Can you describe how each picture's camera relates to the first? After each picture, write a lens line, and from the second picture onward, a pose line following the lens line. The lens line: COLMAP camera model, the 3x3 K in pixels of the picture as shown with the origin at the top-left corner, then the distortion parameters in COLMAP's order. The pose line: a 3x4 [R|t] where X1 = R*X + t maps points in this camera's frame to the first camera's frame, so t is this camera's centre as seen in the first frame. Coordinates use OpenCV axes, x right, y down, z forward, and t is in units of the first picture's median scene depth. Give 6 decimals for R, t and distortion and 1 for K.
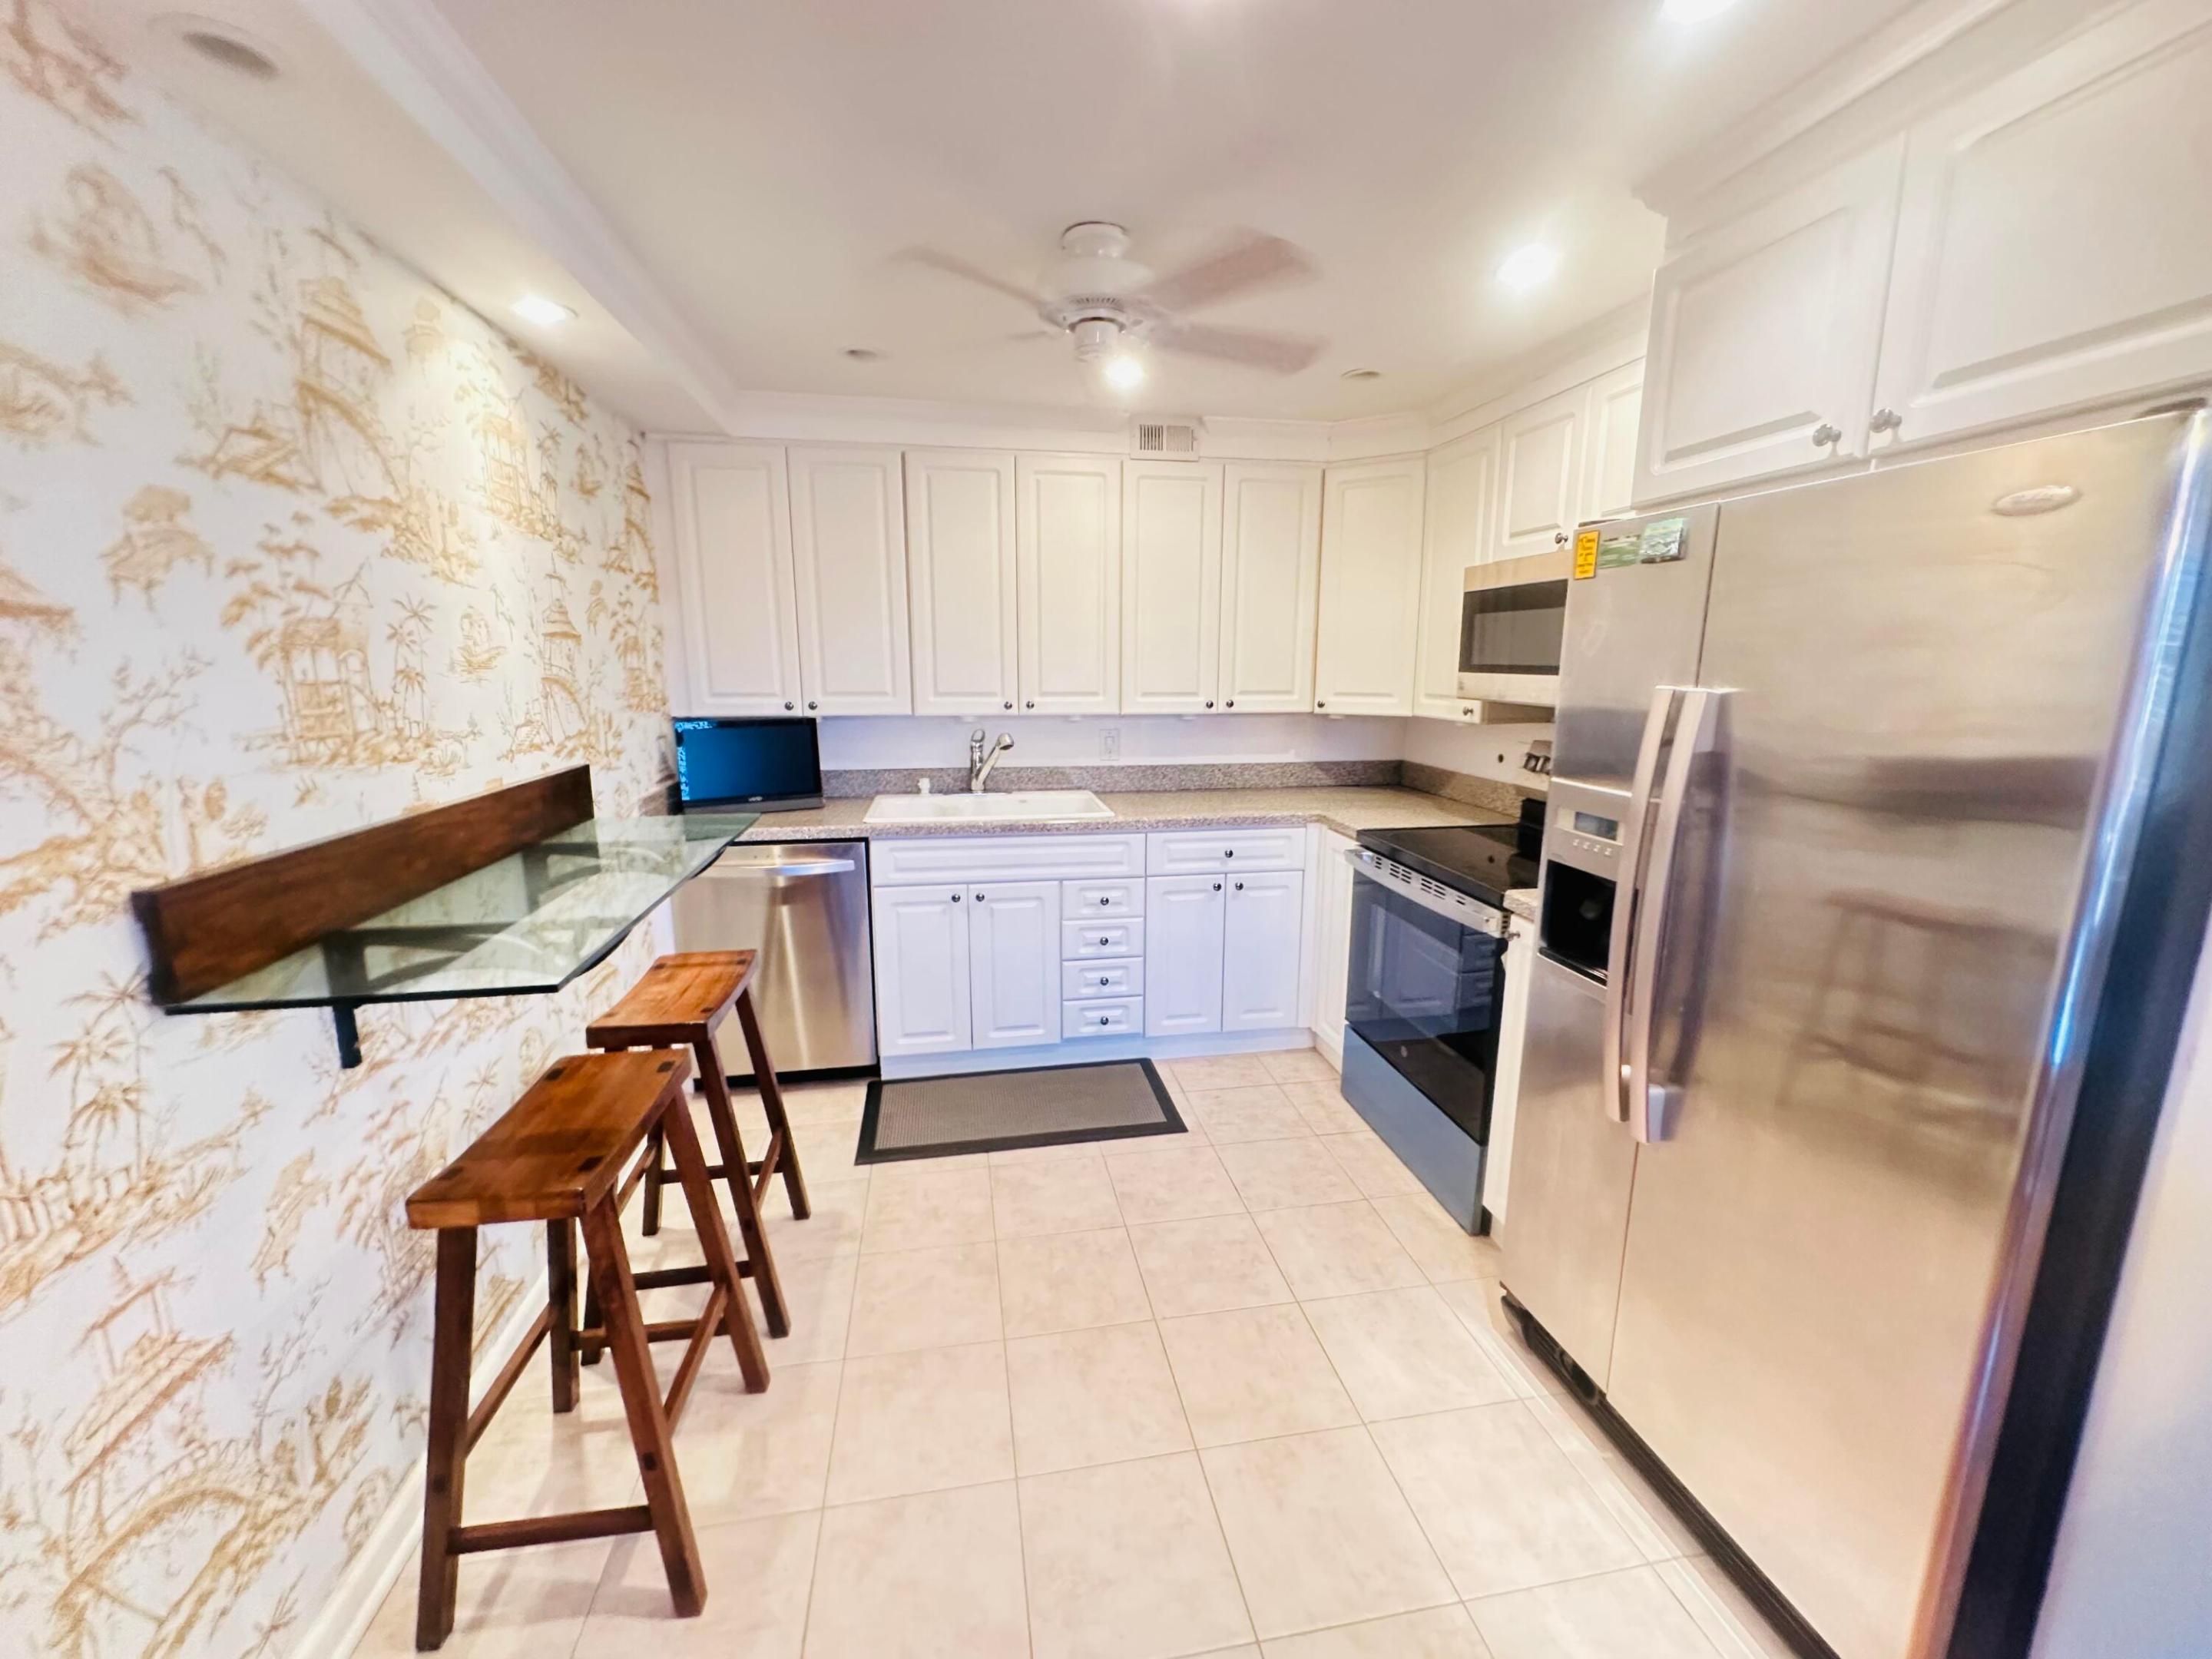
lens RADIAL K [[882.0, 0, 1108.1], [0, 882.0, 829.4], [0, 0, 1]] dist [-0.004056, -0.000070]
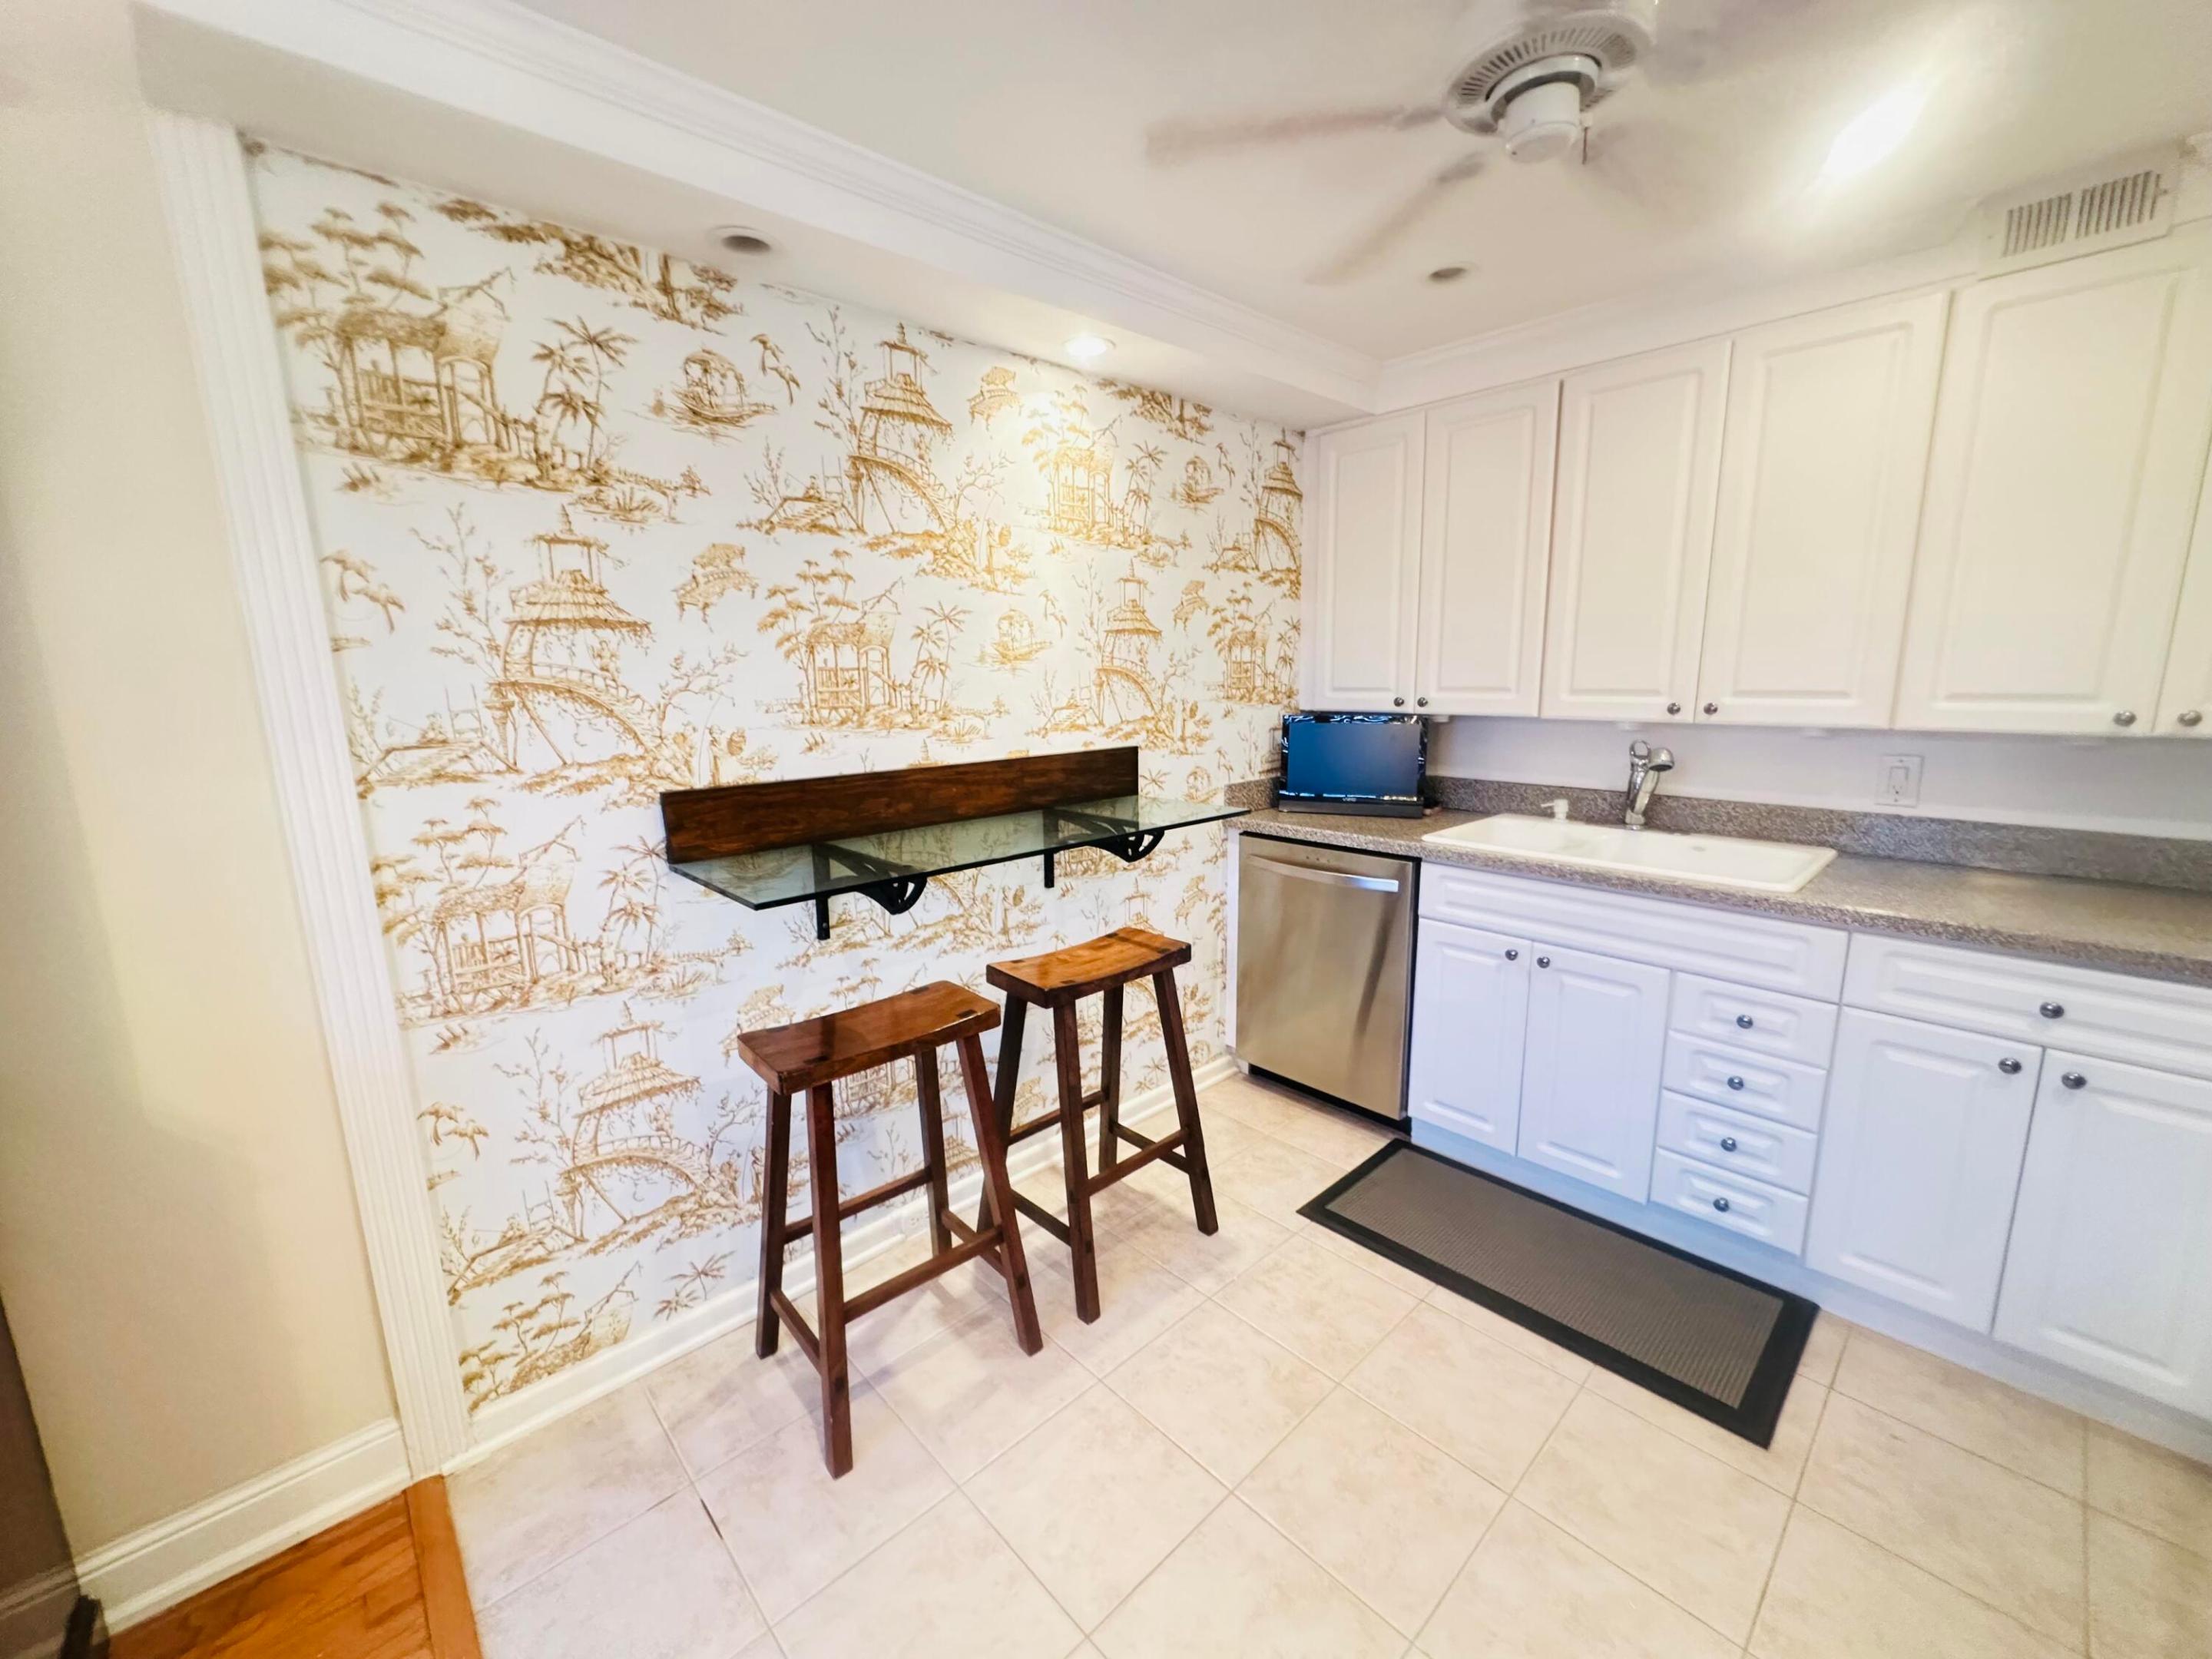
lens RADIAL K [[882.0, 0, 1102.3], [0, 882.0, 829.3], [0, 0, 1]] dist [-0.004056, -0.000070]
pose [[0.542373, 0.141599, -0.828119, 0.298430], [-0.143943, 0.986781, 0.074453, -0.042228], [0.827715, 0.078821, 0.555586, 0.313745]]
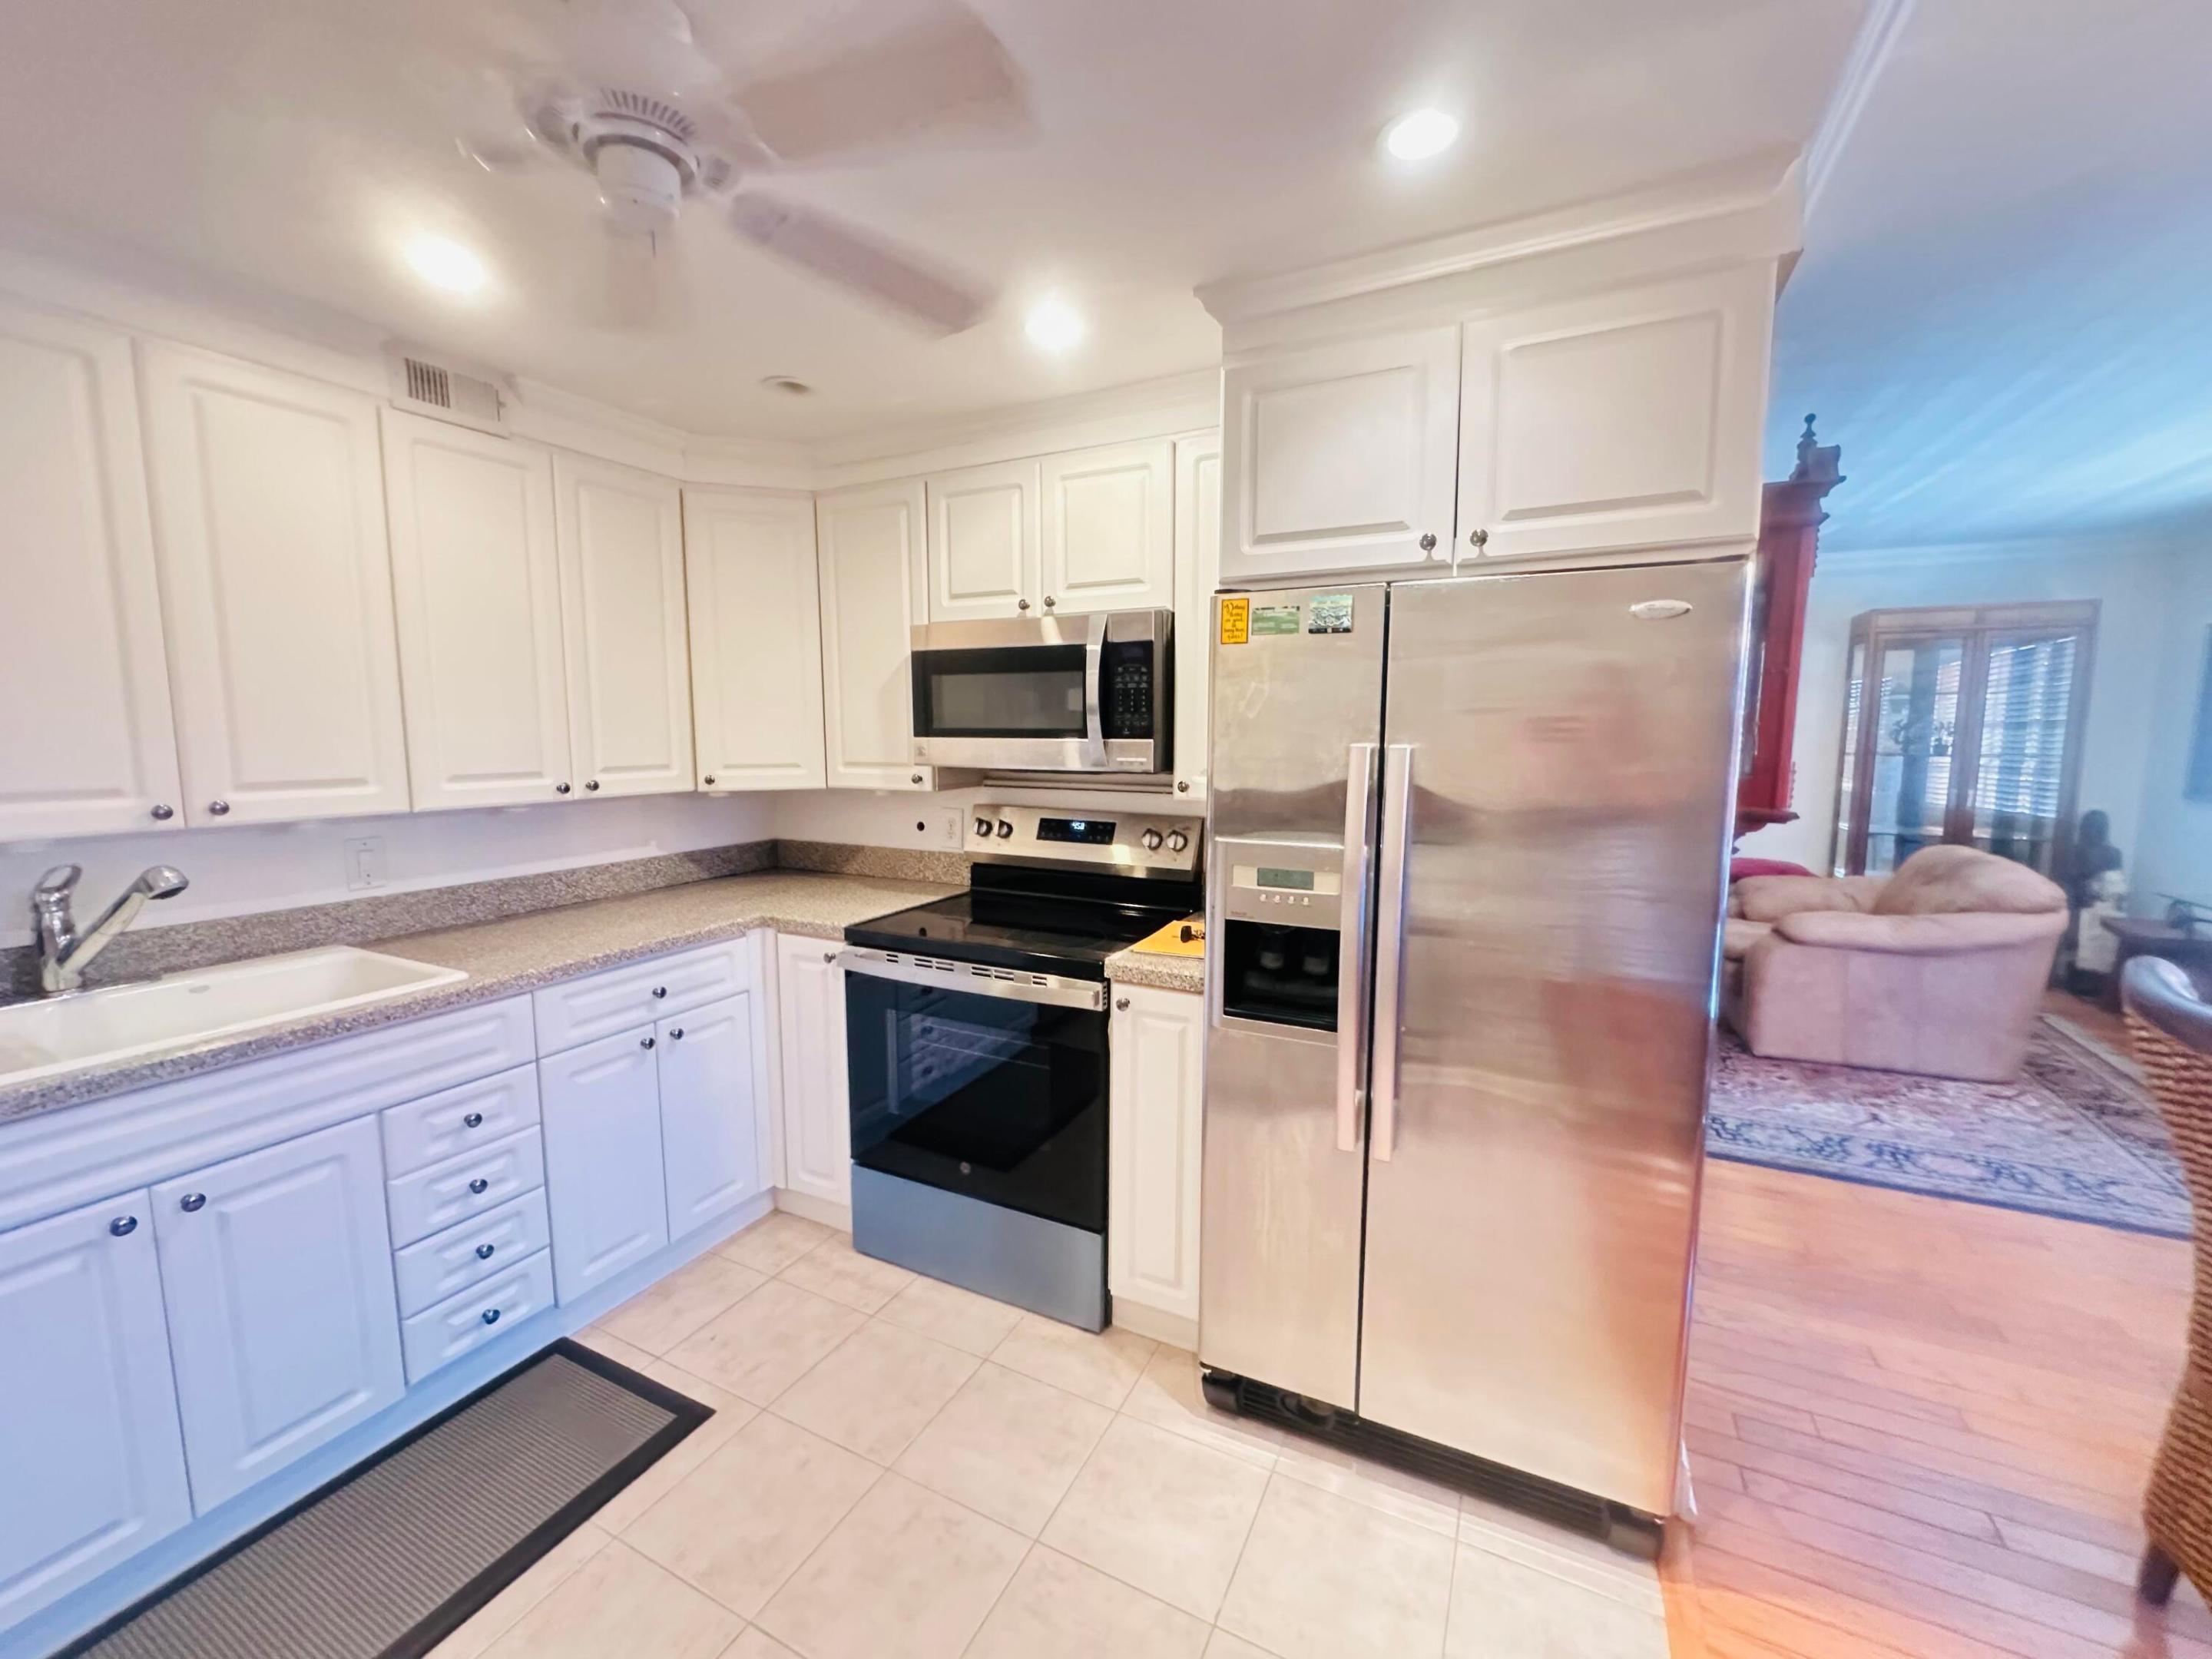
lens RADIAL K [[882.0, 0, 1106.3], [0, 882.0, 829.8], [0, 0, 1]] dist [-0.004056, -0.000070]
pose [[0.597950, -0.094018, 0.796000, -0.246882], [0.153929, 0.988081, 0.001075, -0.058891], [-0.786614, 0.121885, 0.605295, 0.327940]]
